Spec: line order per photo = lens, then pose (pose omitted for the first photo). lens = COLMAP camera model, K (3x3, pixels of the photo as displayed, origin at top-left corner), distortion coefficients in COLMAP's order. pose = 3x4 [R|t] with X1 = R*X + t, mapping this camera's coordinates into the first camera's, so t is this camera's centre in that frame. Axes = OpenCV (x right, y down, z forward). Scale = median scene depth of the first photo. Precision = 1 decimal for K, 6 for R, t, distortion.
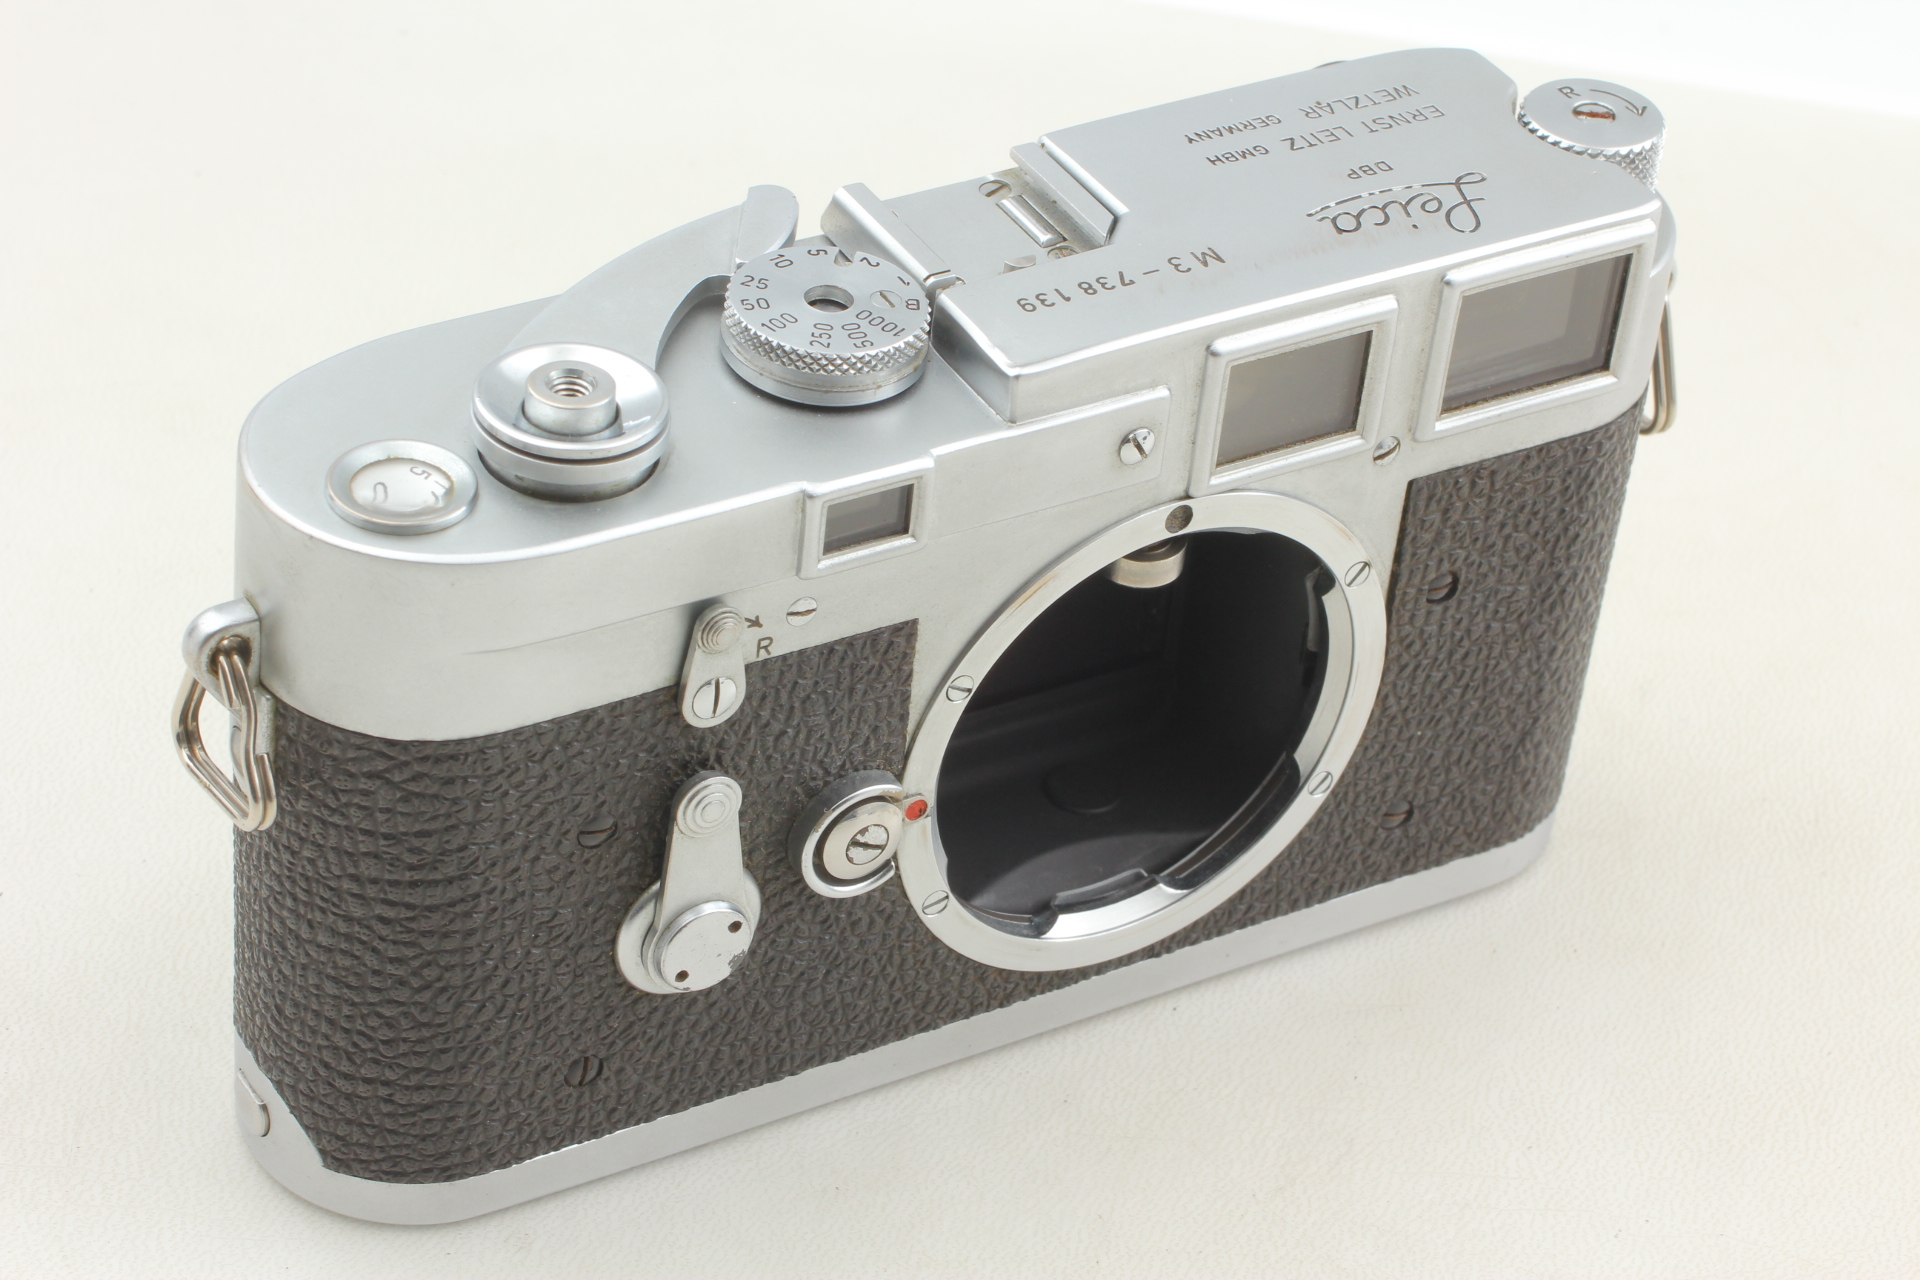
lens RADIAL K [[4751.3, 0, 955.7], [0, 4751.3, 678.5], [0, 0, 1]] dist [-0.013994, -0.233530]
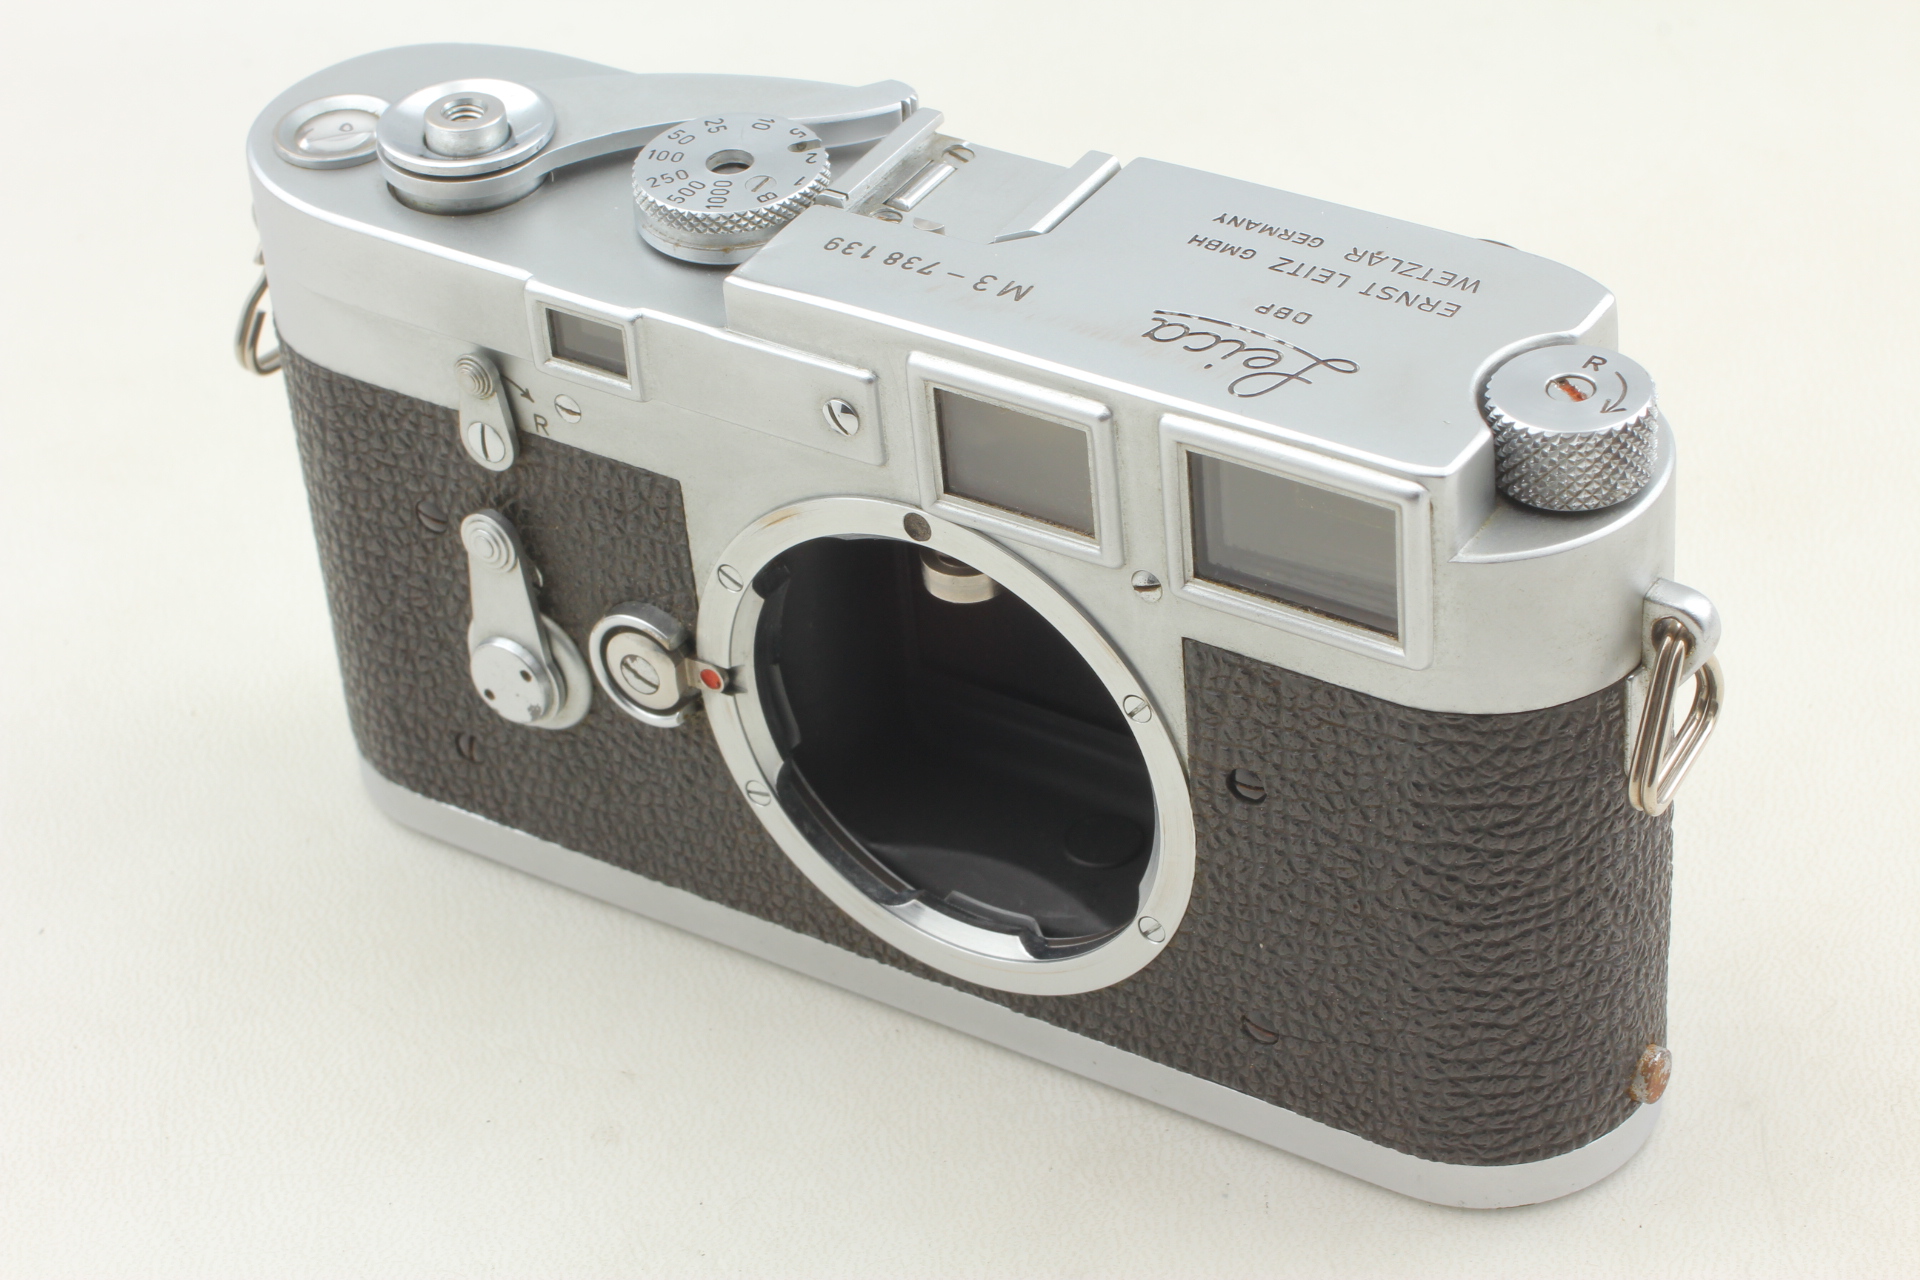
lens RADIAL K [[4751.3, 0, 955.7], [0, 4751.3, 678.5], [0, 0, 1]] dist [-0.013994, -0.233530]
pose [[0.439715, 0.433550, -0.786565, 0.827410], [-0.445131, 0.865846, 0.228406, -0.231938], [0.780070, 0.249691, 0.573712, 0.452255]]
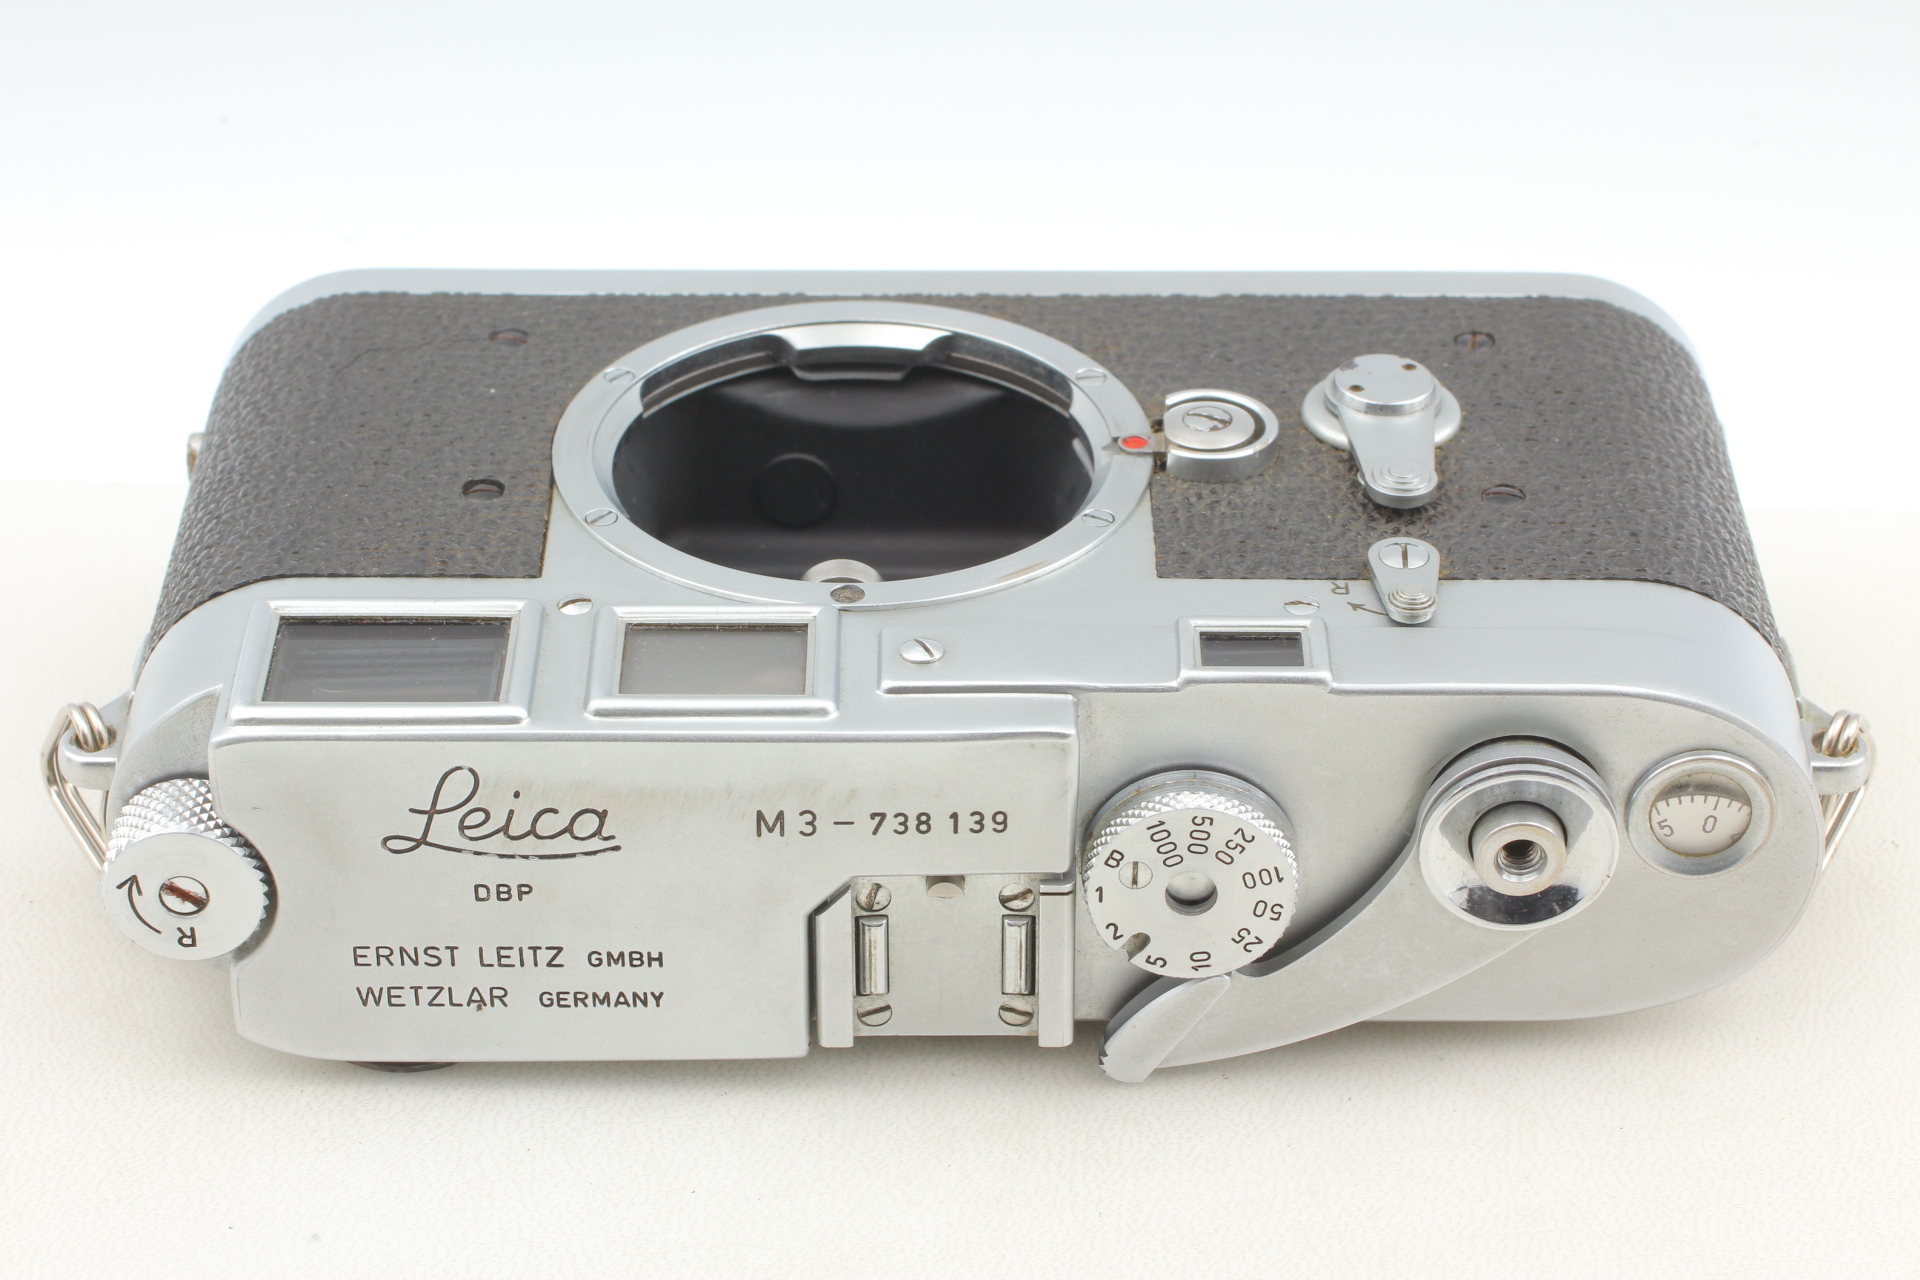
lens RADIAL K [[4751.3, 0, 955.7], [0, 4751.3, 678.5], [0, 0, 1]] dist [-0.013994, -0.233530]
pose [[-0.855962, -0.376857, -0.353987, 0.355516], [0.245796, -0.898926, 0.362653, -0.384630], [-0.454877, 0.223409, 0.862076, 0.177602]]
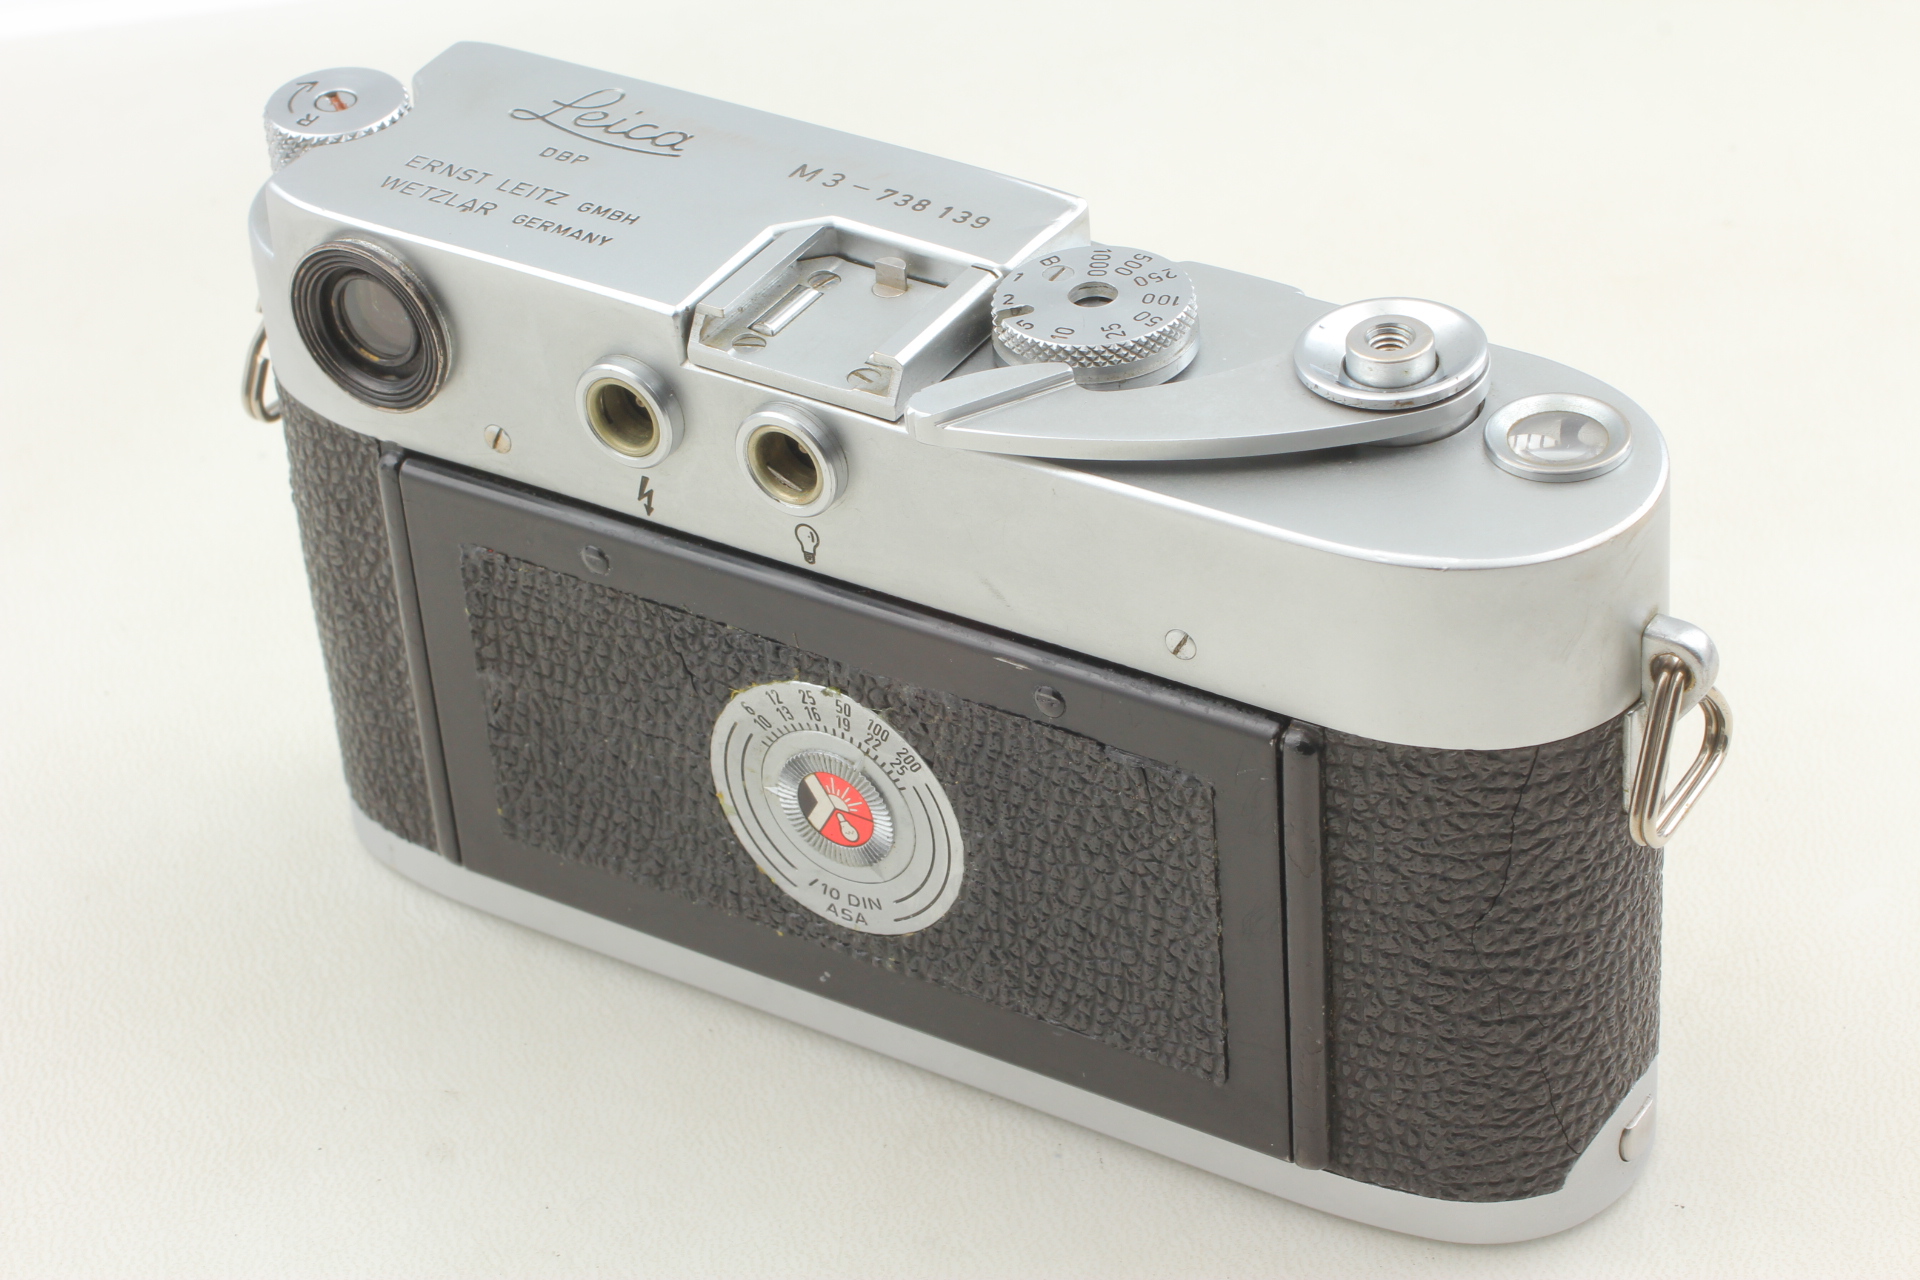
lens RADIAL K [[4751.3, 0, 955.7], [0, 4751.3, 678.5], [0, 0, 1]] dist [-0.013994, -0.233530]
pose [[-0.462109, -0.564969, 0.683568, -0.718175], [0.553986, 0.417998, 0.719984, -0.756186], [-0.692499, 0.711398, 0.119824, 0.919840]]
